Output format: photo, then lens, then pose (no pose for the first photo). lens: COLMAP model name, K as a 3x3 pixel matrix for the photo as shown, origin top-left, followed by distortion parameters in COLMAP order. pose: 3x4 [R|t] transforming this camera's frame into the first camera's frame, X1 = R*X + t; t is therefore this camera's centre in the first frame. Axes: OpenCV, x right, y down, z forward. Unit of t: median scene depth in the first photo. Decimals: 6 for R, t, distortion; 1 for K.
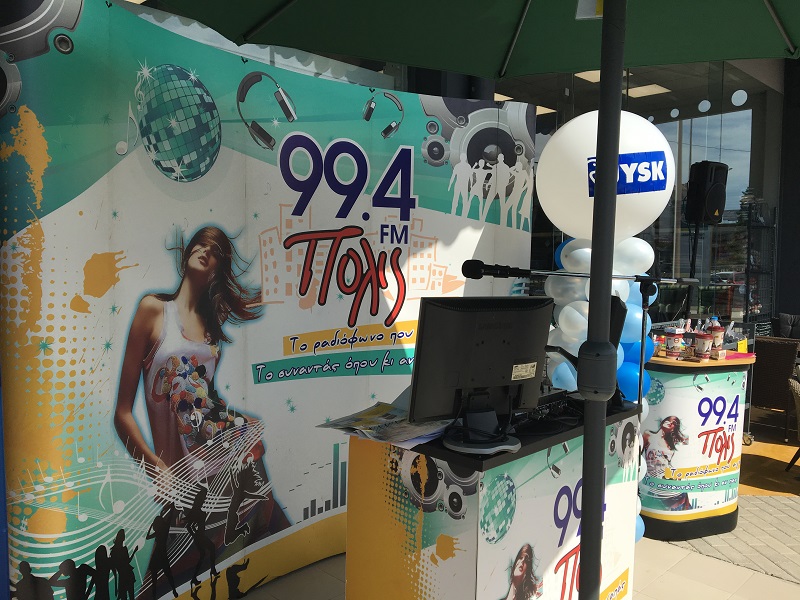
lens RADIAL K [[672.3, 0, 402.2], [0, 672.3, 298.4], [0, 0, 1]] dist [0.076937, -0.103276]
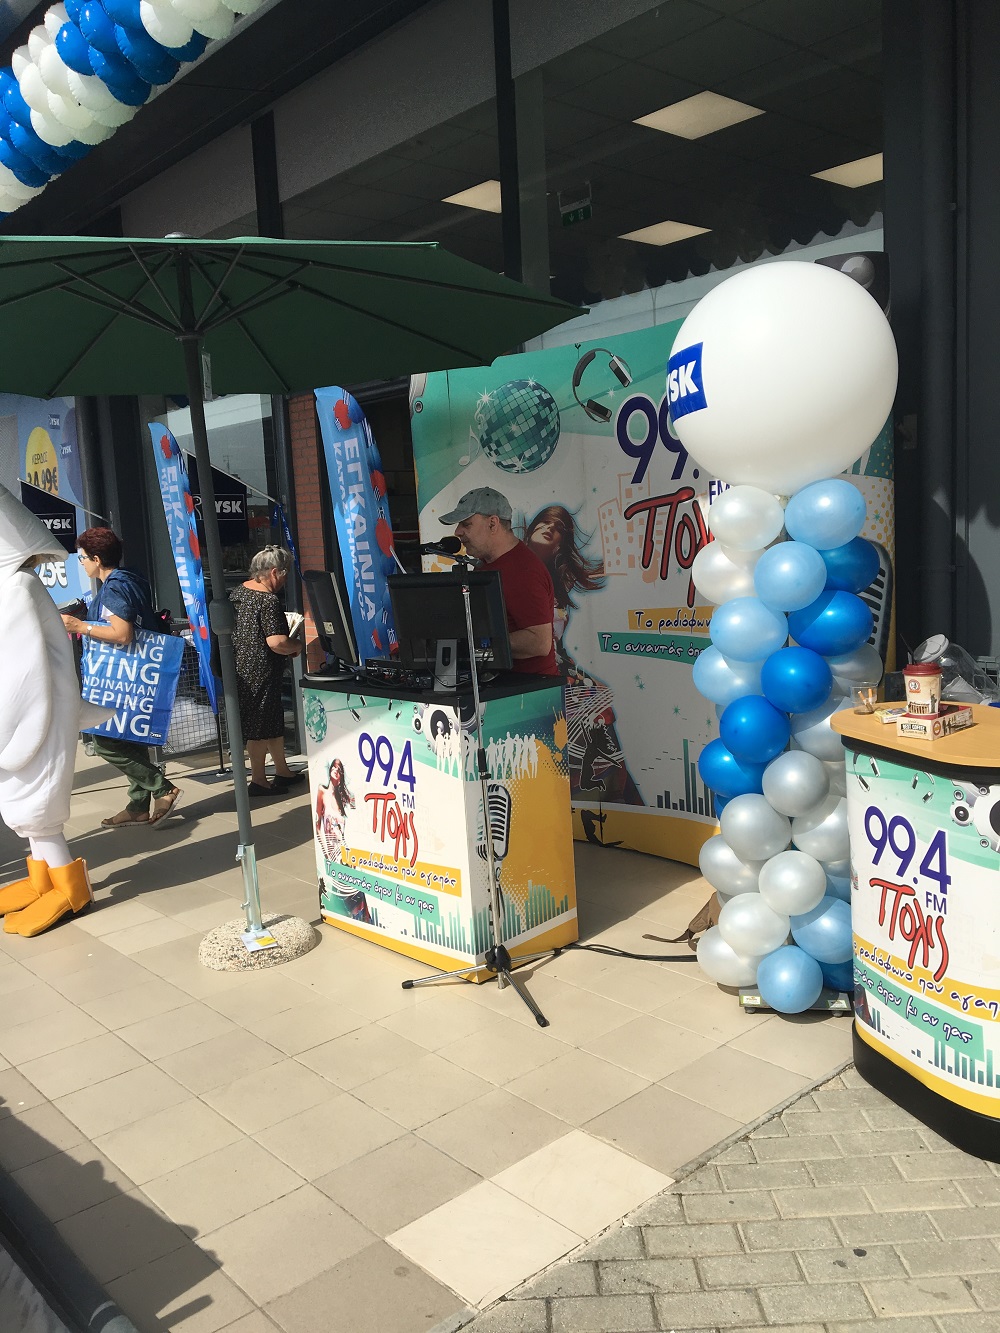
lens RADIAL K [[1120.2, 0, 499.4], [0, 1120.2, 669.3], [0, 0, 1]] dist [0.076937, -0.103276]
pose [[-0.087729, 0.115148, -0.989467, 1.519348], [-0.012580, 0.993089, 0.116684, -0.046963], [0.996065, 0.022684, -0.085675, 0.987801]]
